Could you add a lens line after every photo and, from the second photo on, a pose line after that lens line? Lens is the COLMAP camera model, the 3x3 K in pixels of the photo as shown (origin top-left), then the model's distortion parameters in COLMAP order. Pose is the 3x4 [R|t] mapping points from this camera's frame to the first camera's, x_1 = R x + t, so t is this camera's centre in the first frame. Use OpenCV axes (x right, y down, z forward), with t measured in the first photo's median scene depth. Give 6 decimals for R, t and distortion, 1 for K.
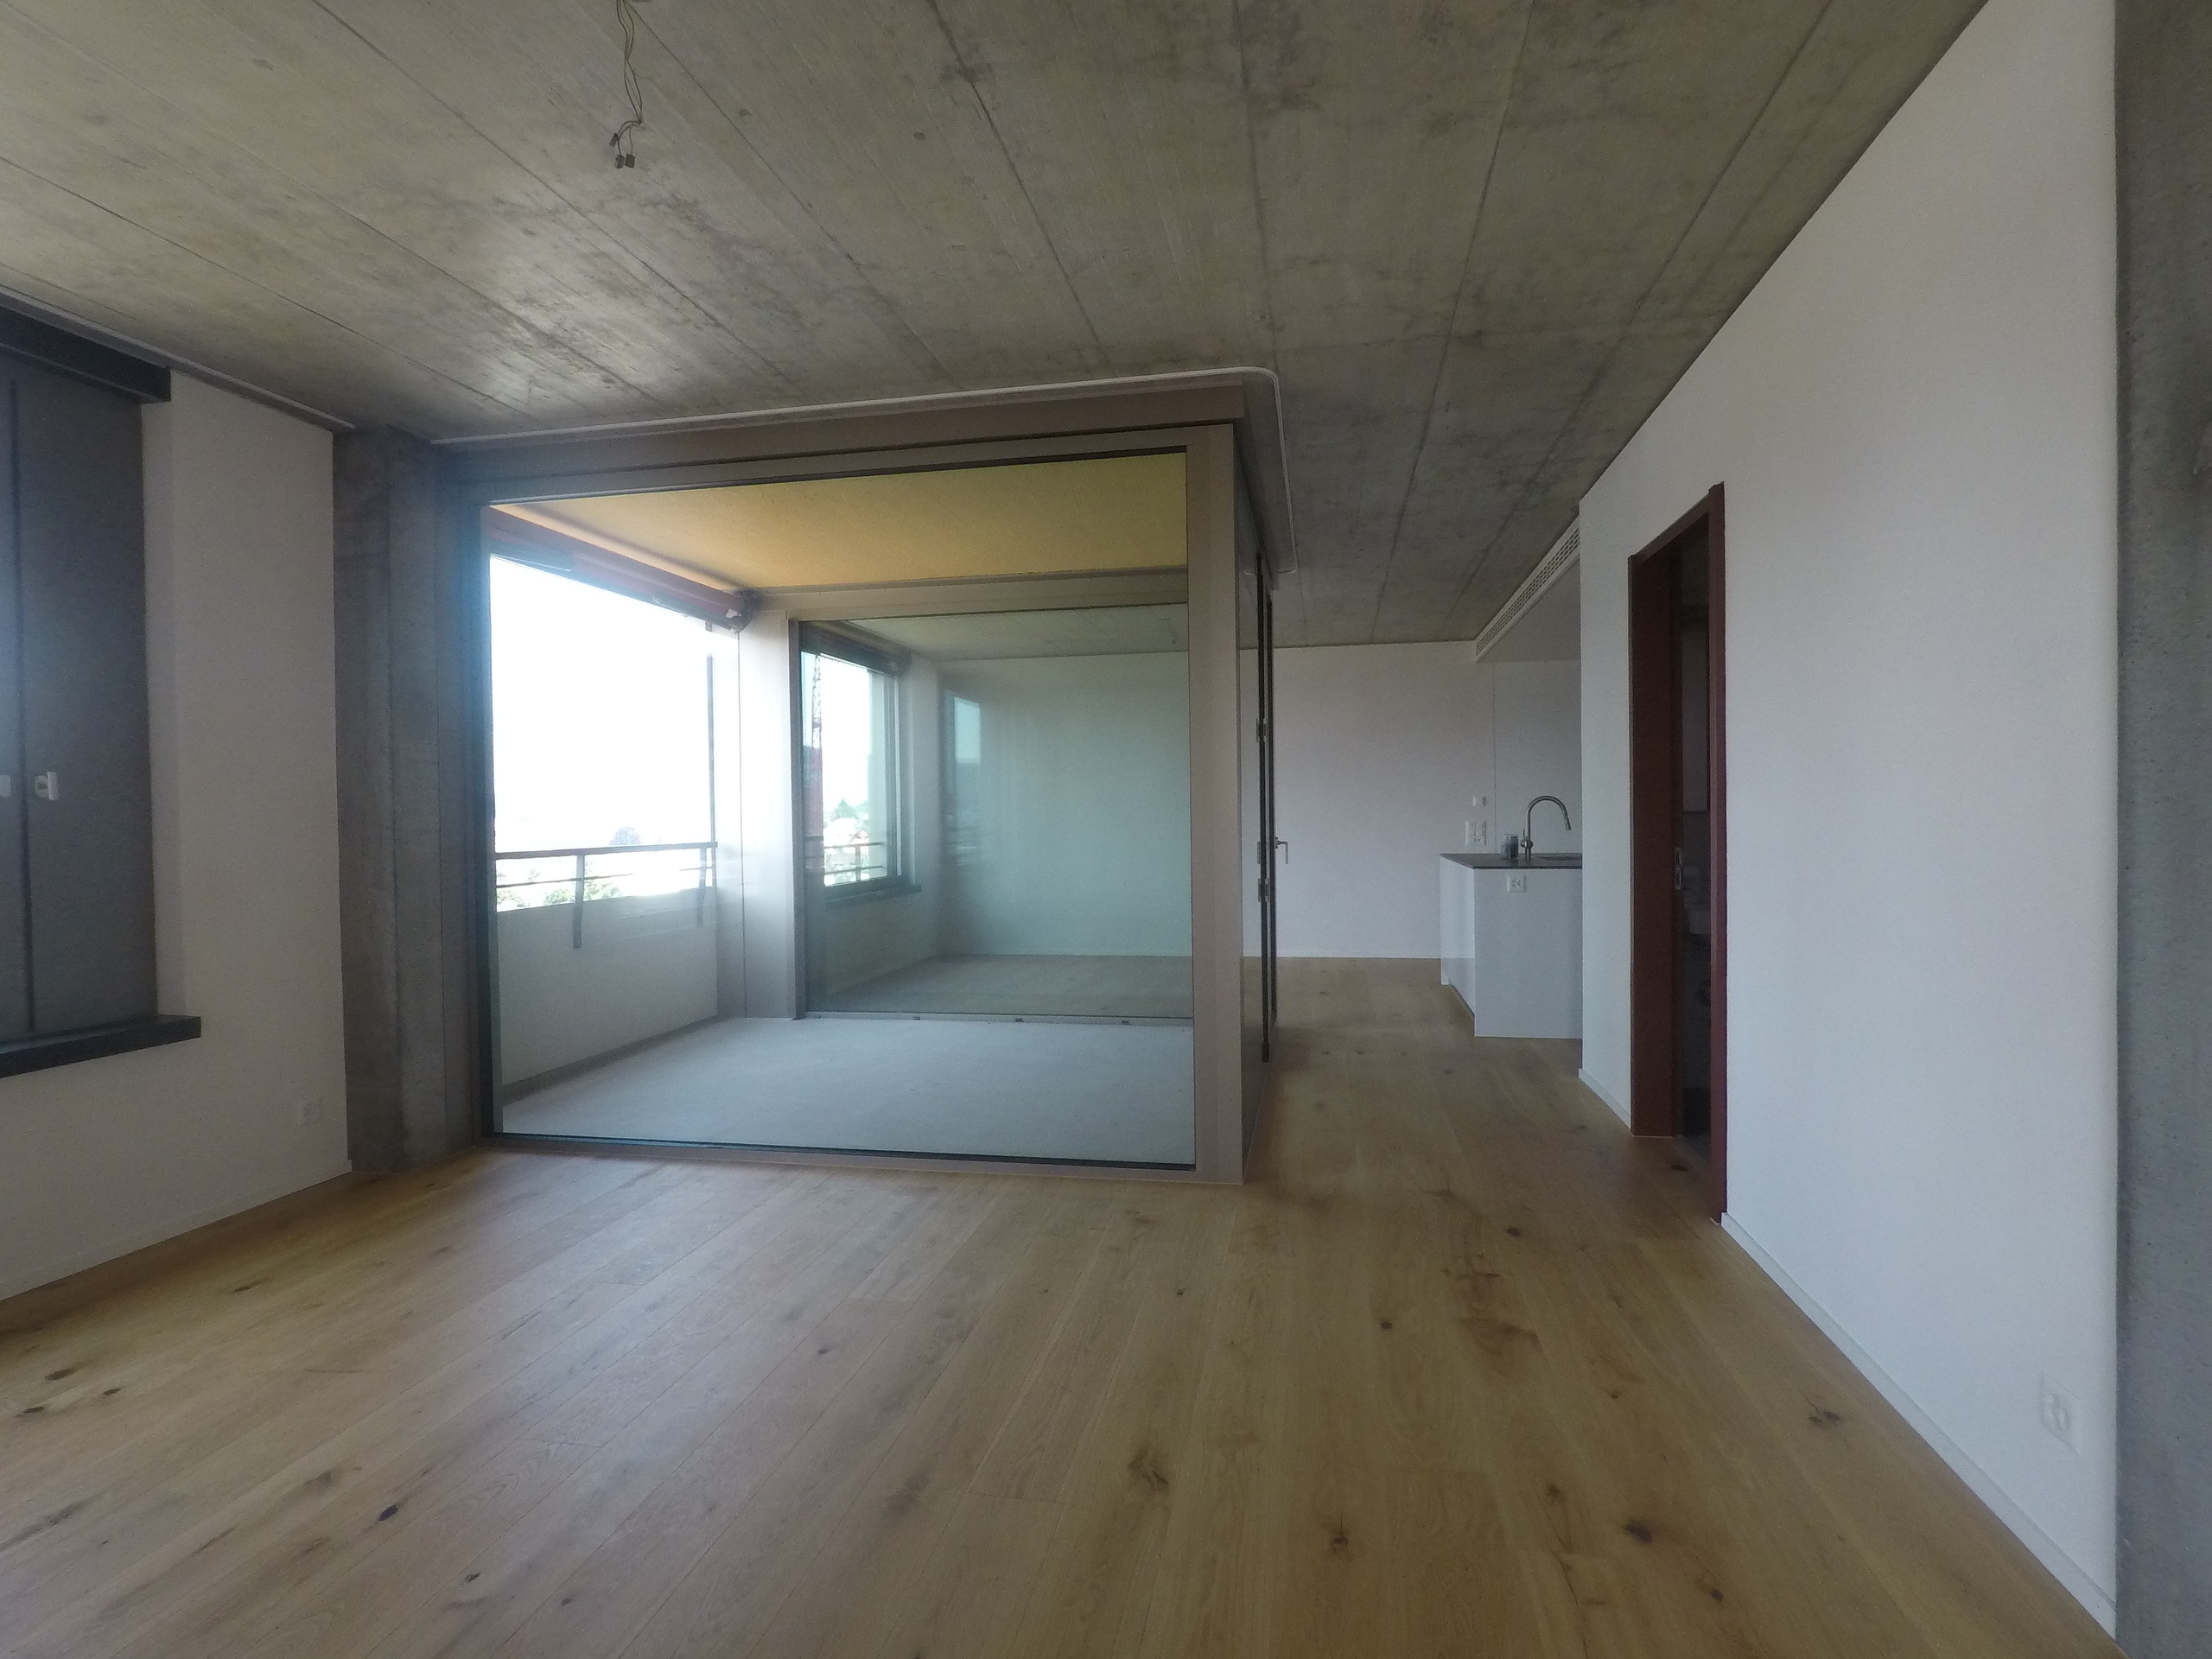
lens RADIAL K [[1129.5, 0, 1112.7], [0, 1129.5, 832.3], [0, 0, 1]] dist [-0.018990, 0.008223]
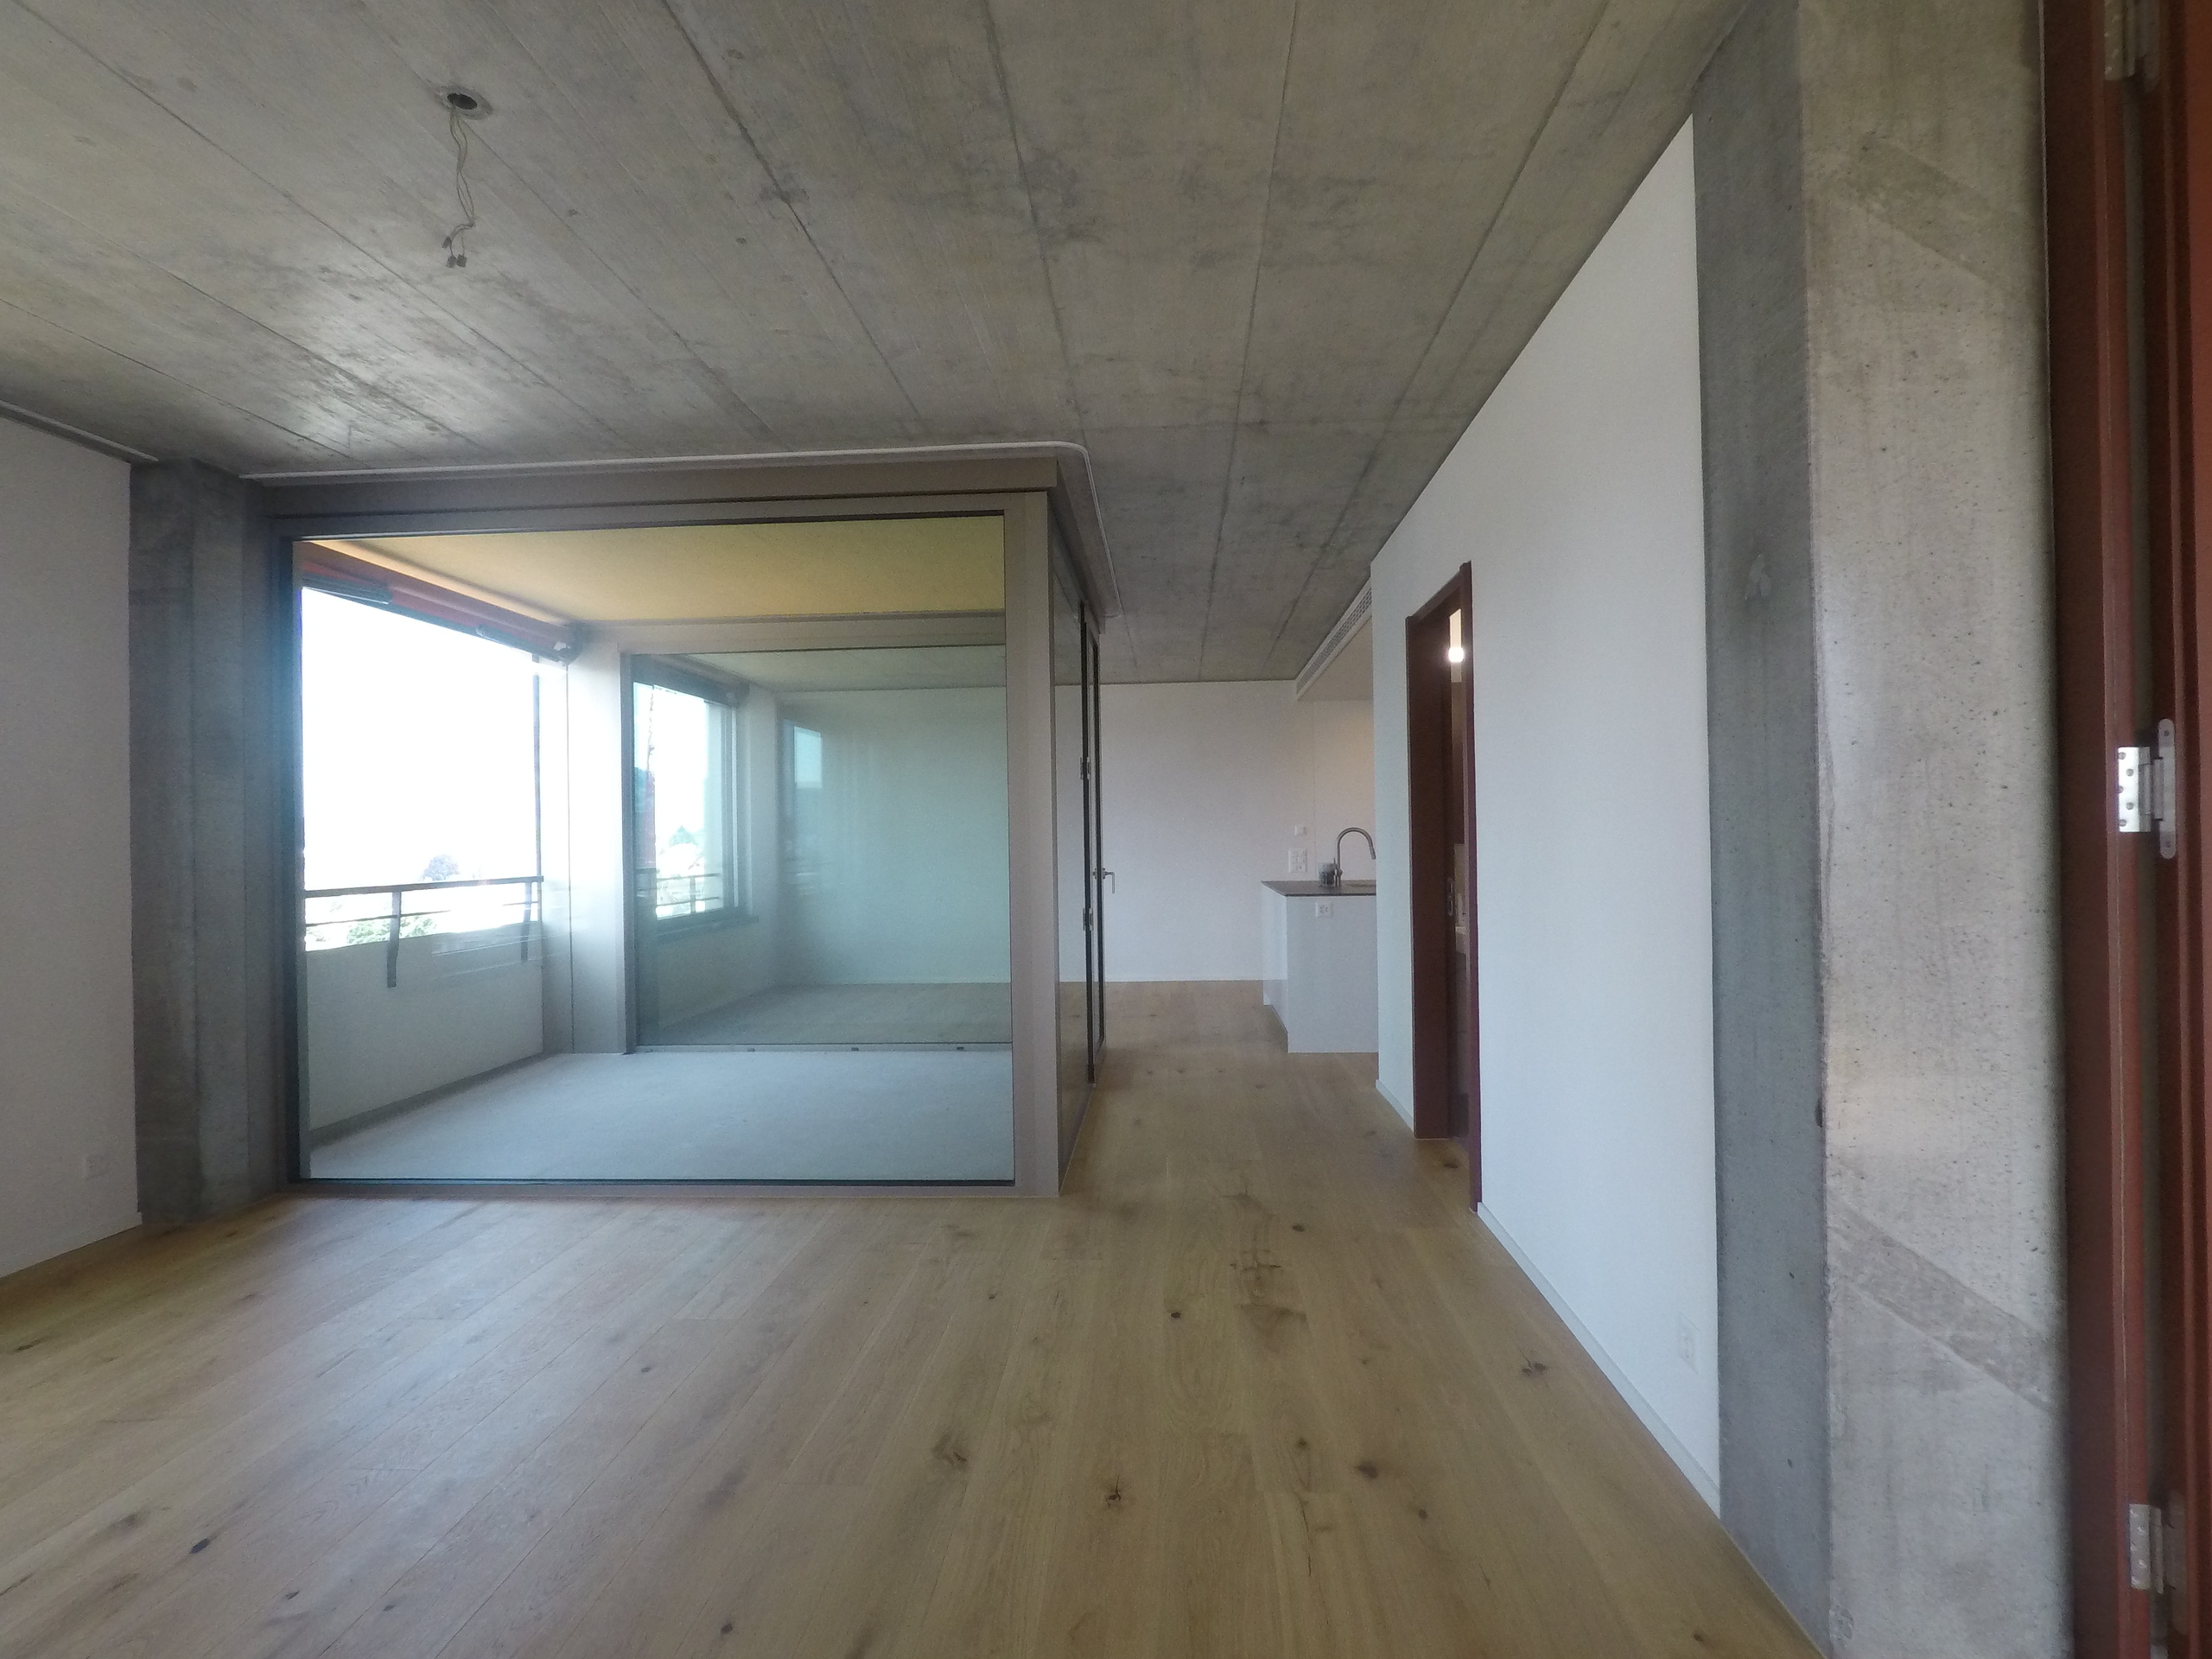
lens RADIAL K [[1129.5, 0, 1112.7], [0, 1129.5, 832.3], [0, 0, 1]] dist [-0.018990, 0.008223]
pose [[0.991432, -0.002102, 0.130604, 0.029473], [0.004978, 0.999752, -0.021697, -0.011542], [-0.130526, 0.022162, 0.991197, -0.083185]]
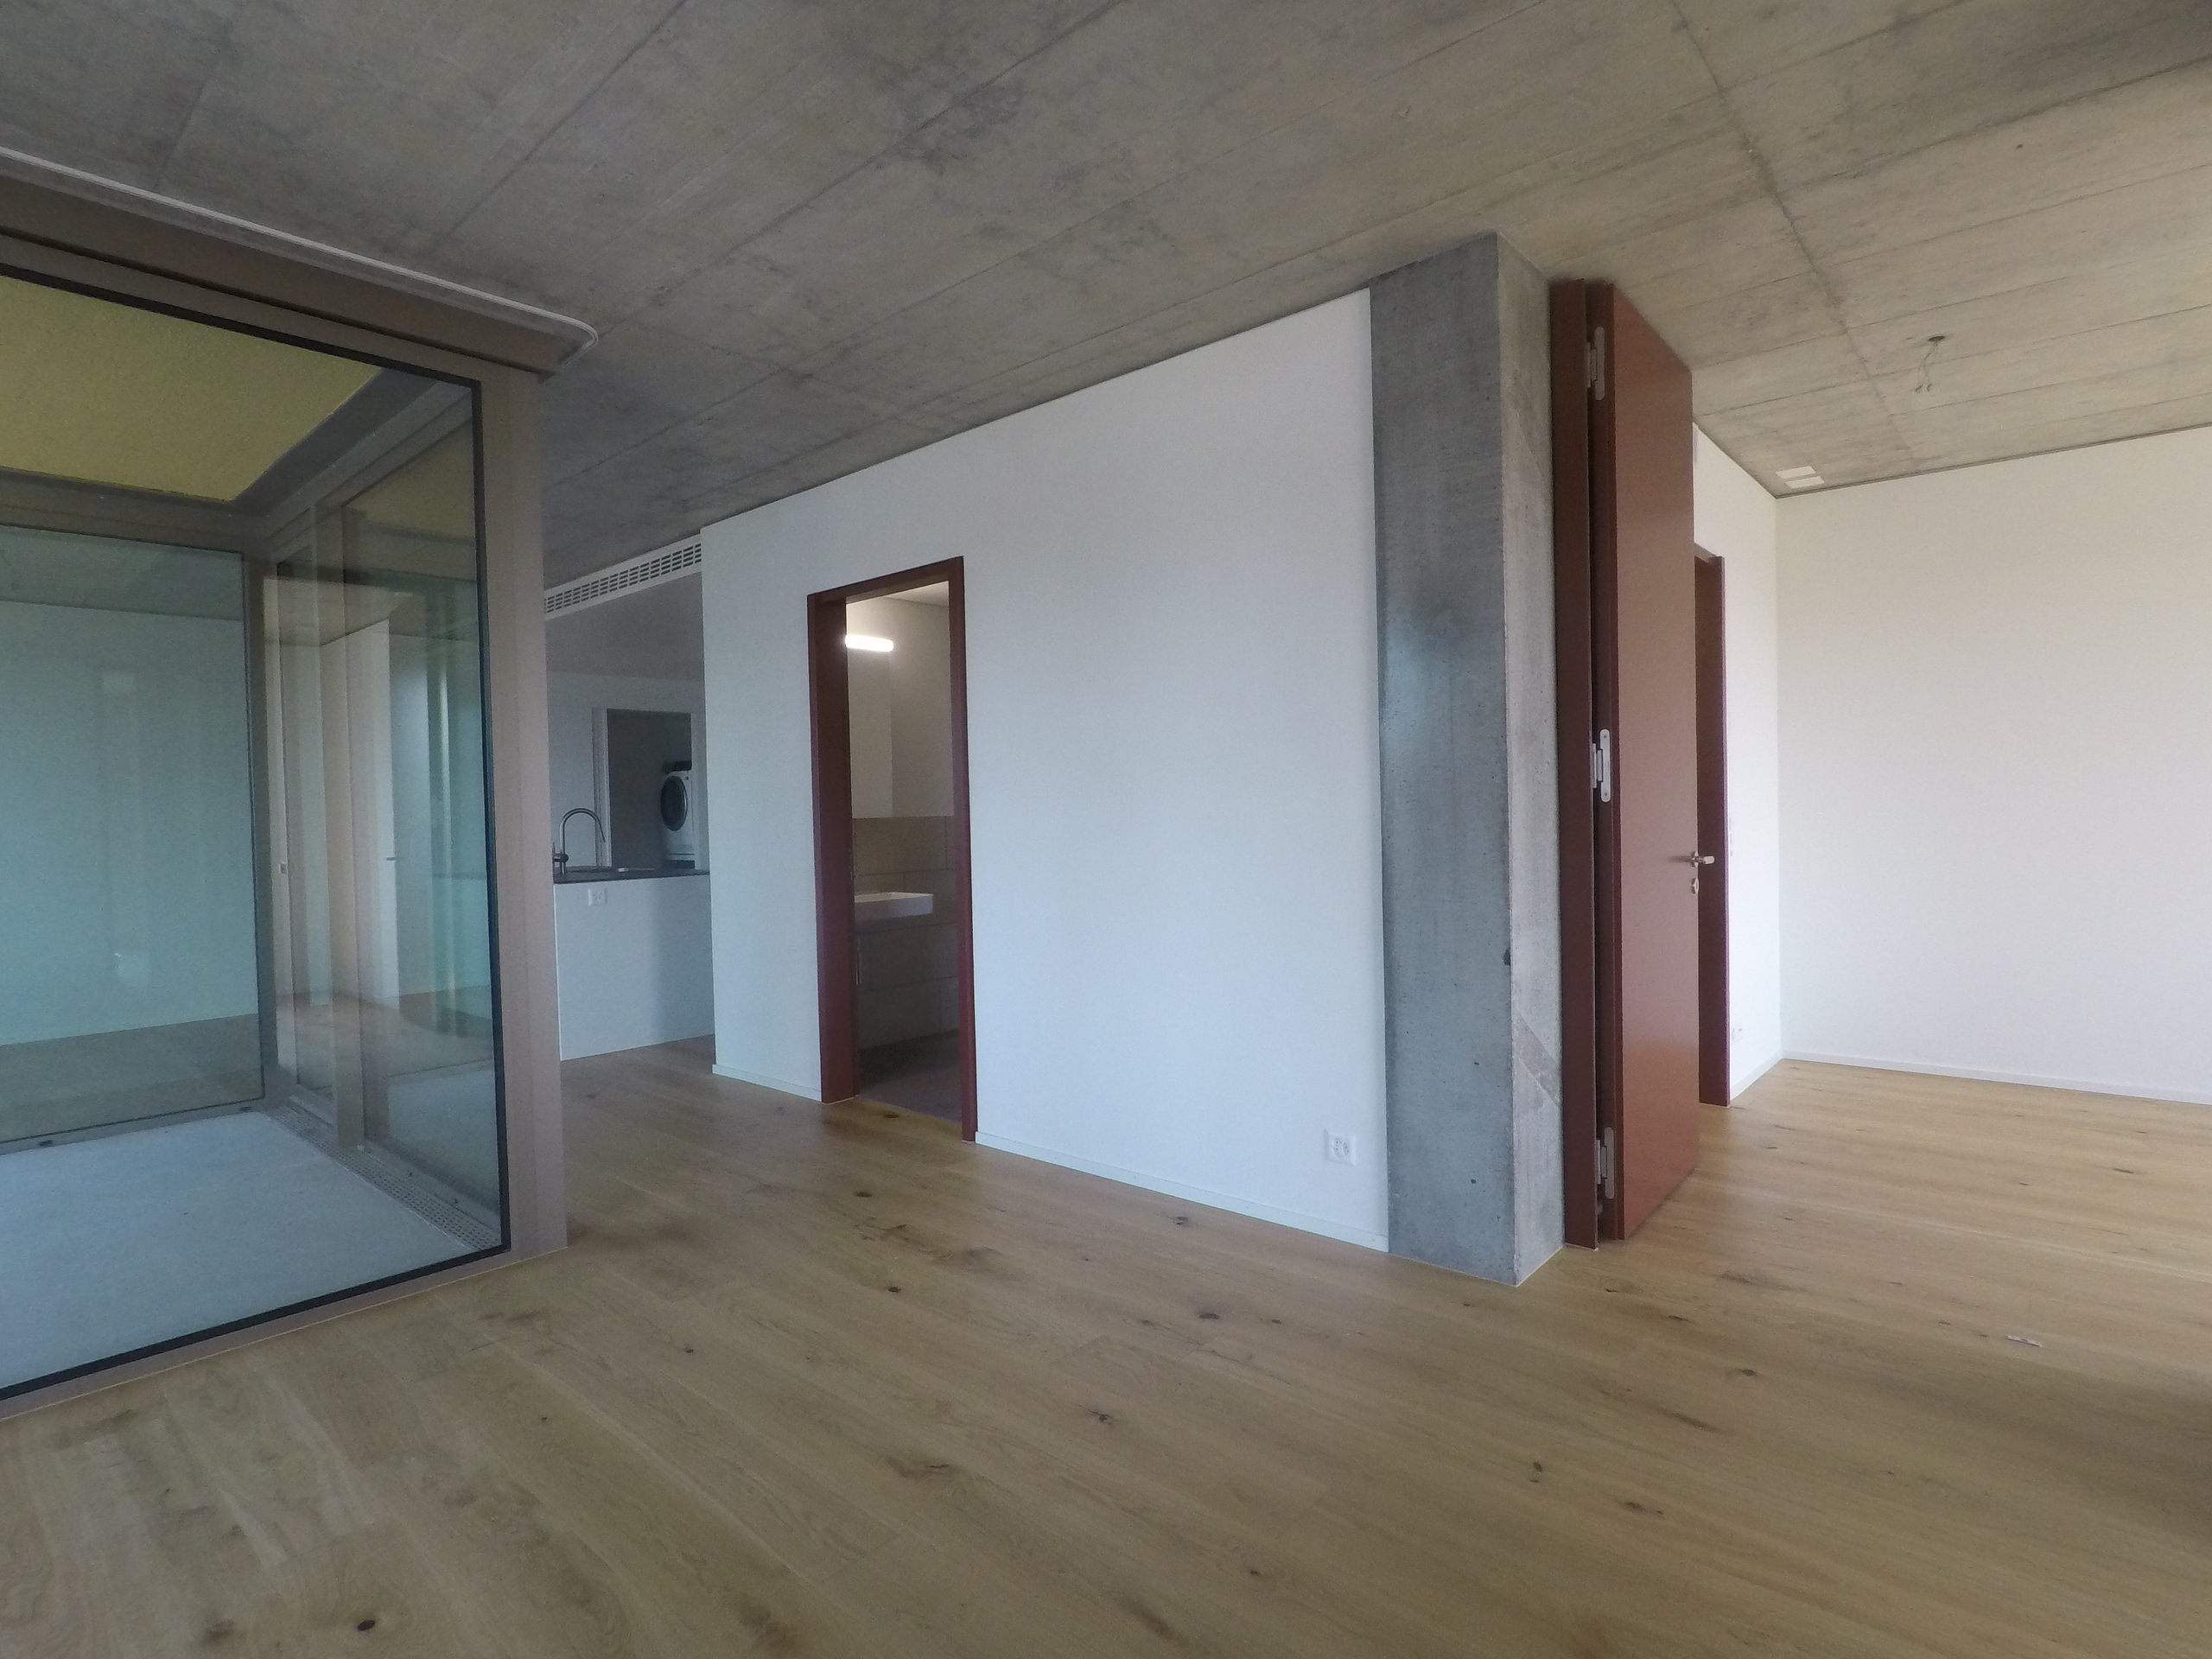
lens RADIAL K [[1129.5, 0, 1112.7], [0, 1129.5, 832.3], [0, 0, 1]] dist [-0.018990, 0.008223]
pose [[0.507410, -0.017824, 0.861521, -0.457767], [0.030841, 0.999521, 0.002514, 0.001836], [-0.861153, 0.025294, 0.507716, 0.205173]]
